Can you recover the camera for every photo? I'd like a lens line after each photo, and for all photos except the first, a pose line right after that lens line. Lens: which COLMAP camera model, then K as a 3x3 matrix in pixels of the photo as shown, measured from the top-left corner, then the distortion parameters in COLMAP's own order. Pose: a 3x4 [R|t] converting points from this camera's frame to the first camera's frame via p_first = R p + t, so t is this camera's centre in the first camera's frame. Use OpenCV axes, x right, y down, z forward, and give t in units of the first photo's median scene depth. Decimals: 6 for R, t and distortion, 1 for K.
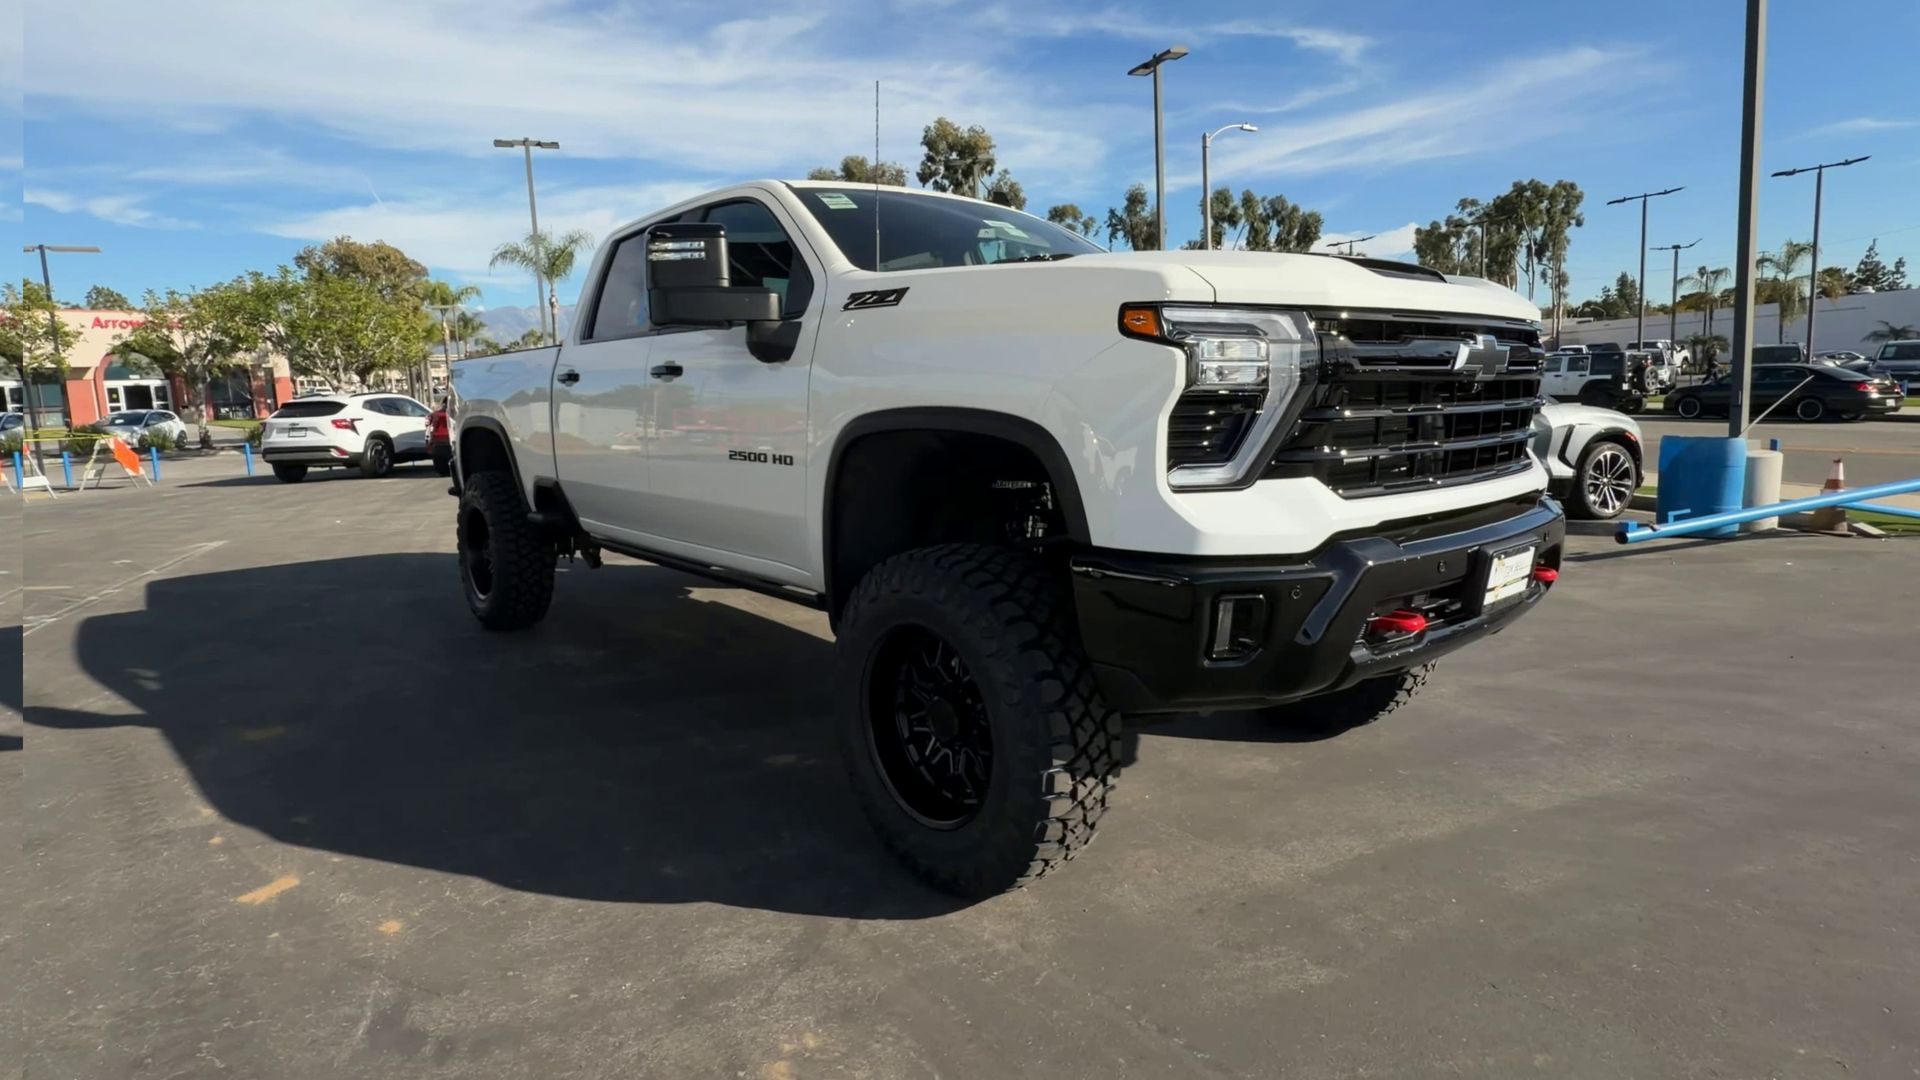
lens RADIAL K [[960.6, 0, 930.2], [0, 960.6, 500.5], [0, 0, 1]] dist [0.013270, -0.000248]
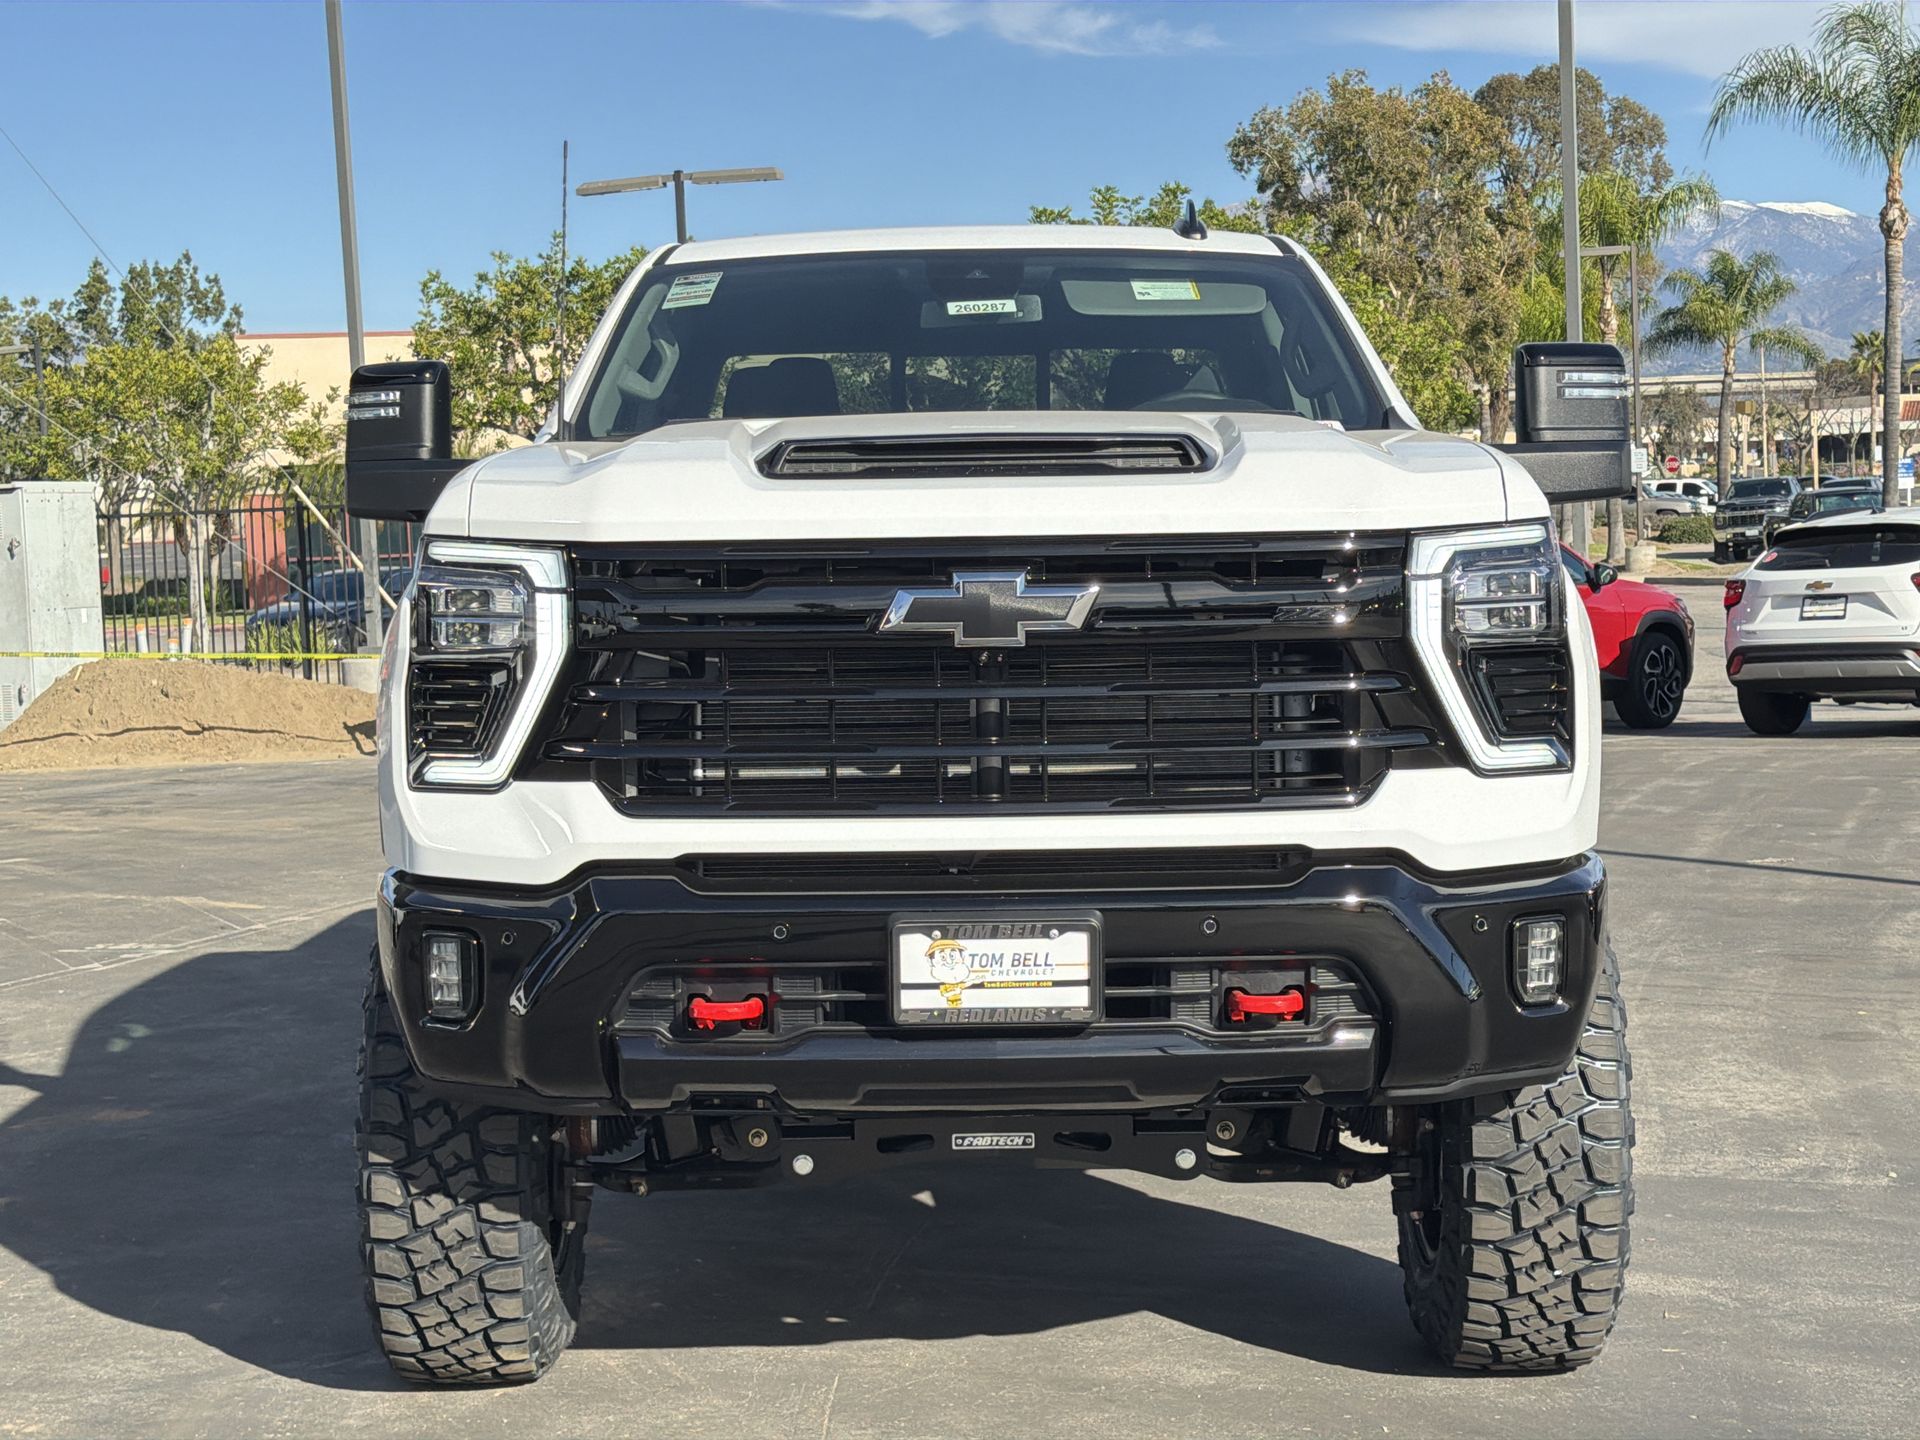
lens RADIAL K [[3176.4, 0, 960.0], [0, 3176.4, 720.0], [0, 0, 1]] dist [0.120487, 0.083186]
pose [[0.782888, 0.044997, -0.620533, 1.764346], [-0.072157, 0.997217, -0.018725, -0.038746], [0.617964, 0.059436, 0.783956, -0.570537]]
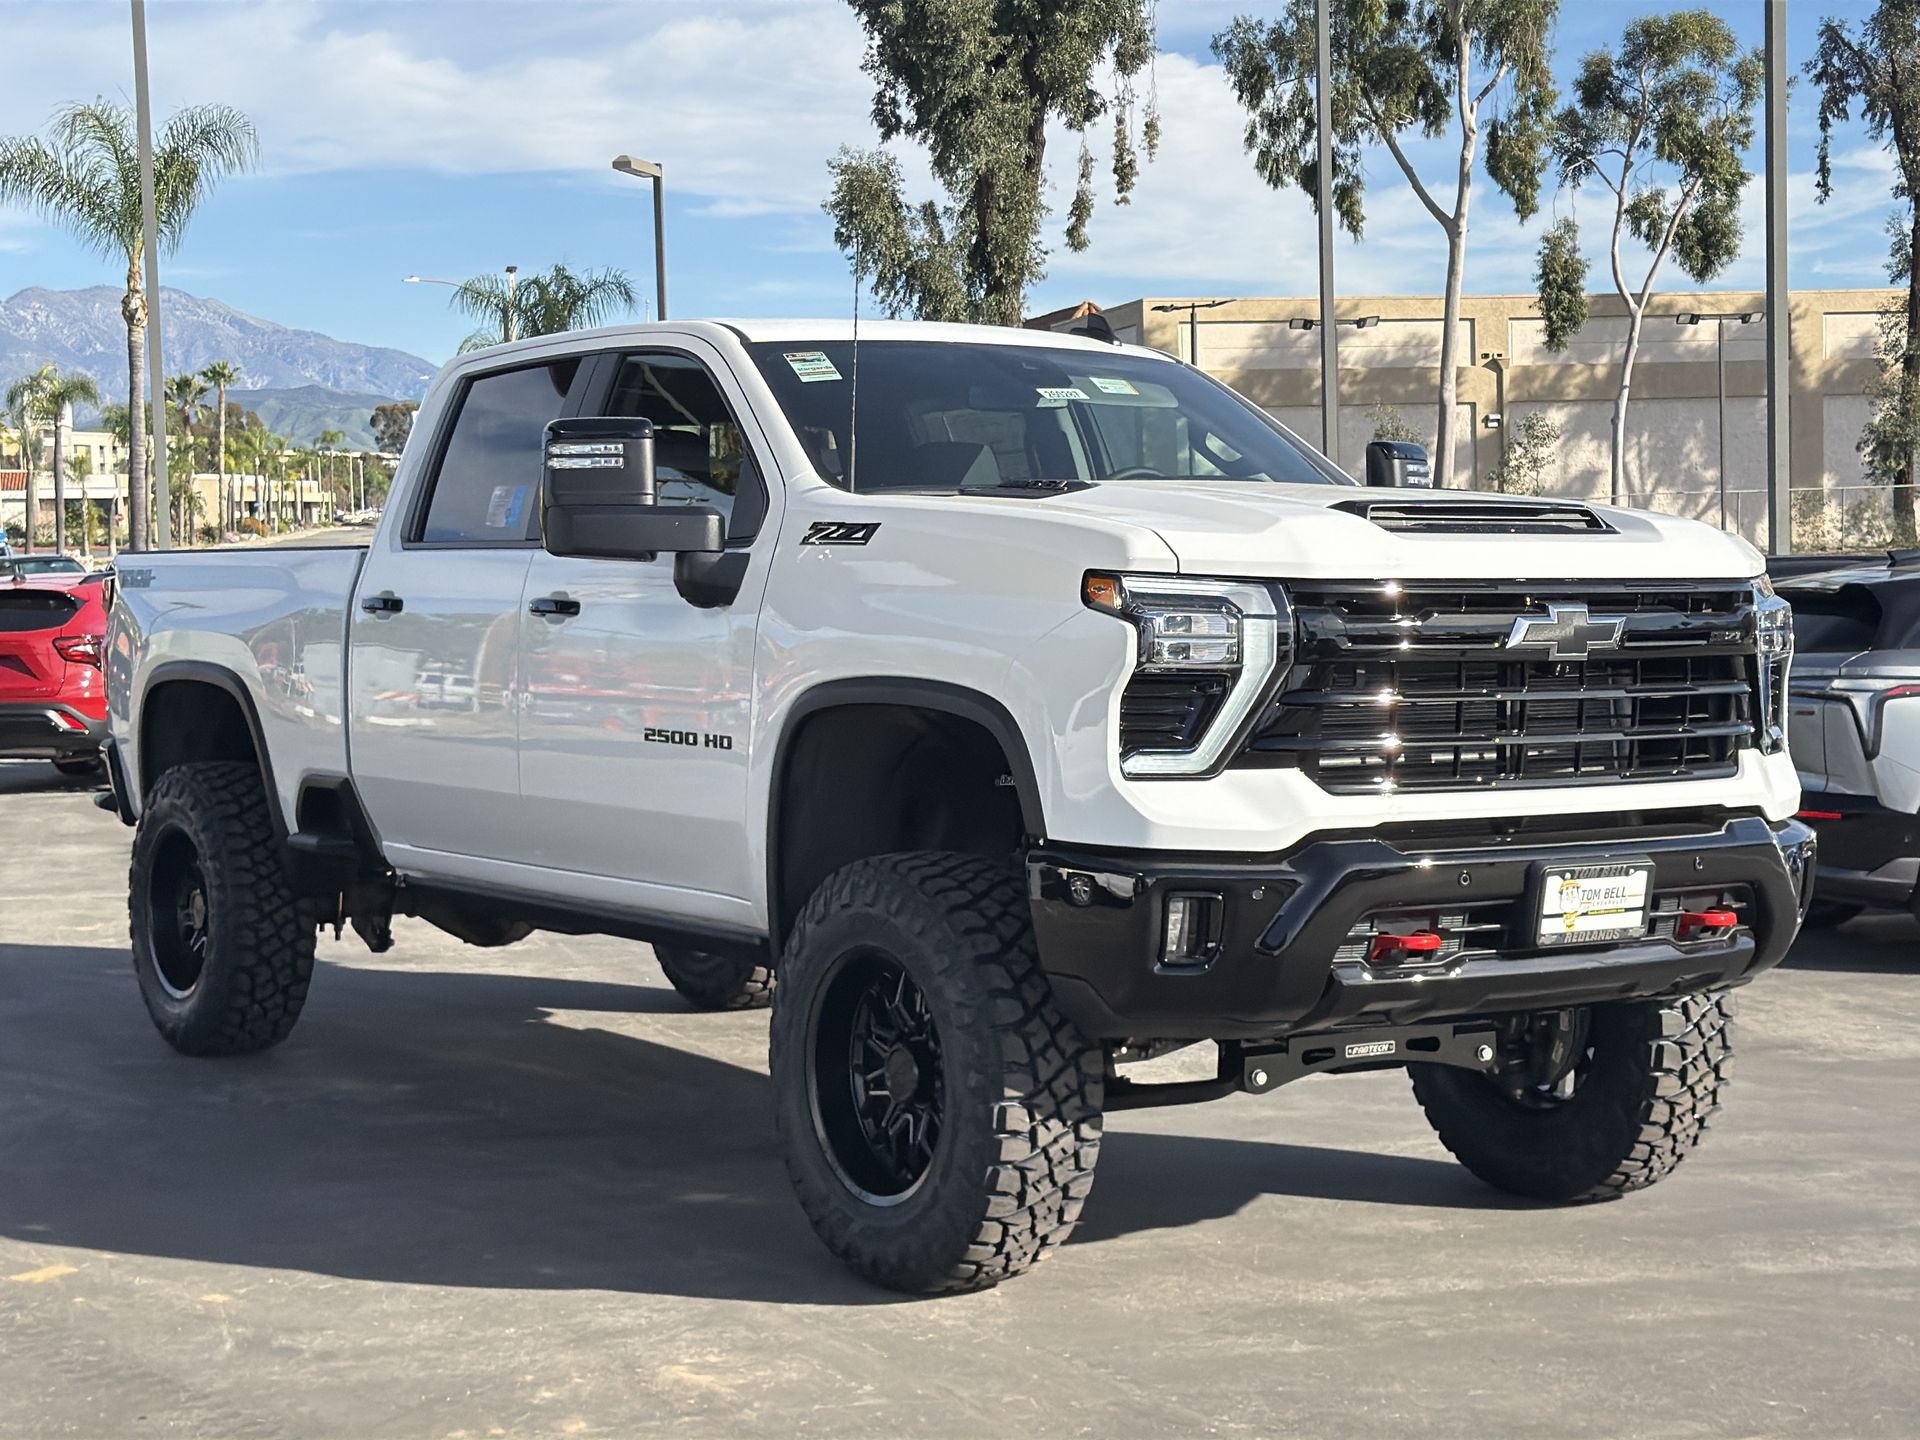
lens RADIAL K [[2990.6, 0, 902.2], [0, 2990.6, 696.6], [0, 0, 1]] dist [0.001931, 1.478141]
pose [[0.993500, 0.023417, -0.111400, 0.295120], [-0.031730, 0.996794, -0.073454, 0.106645], [0.109323, 0.076511, 0.991057, -1.532776]]
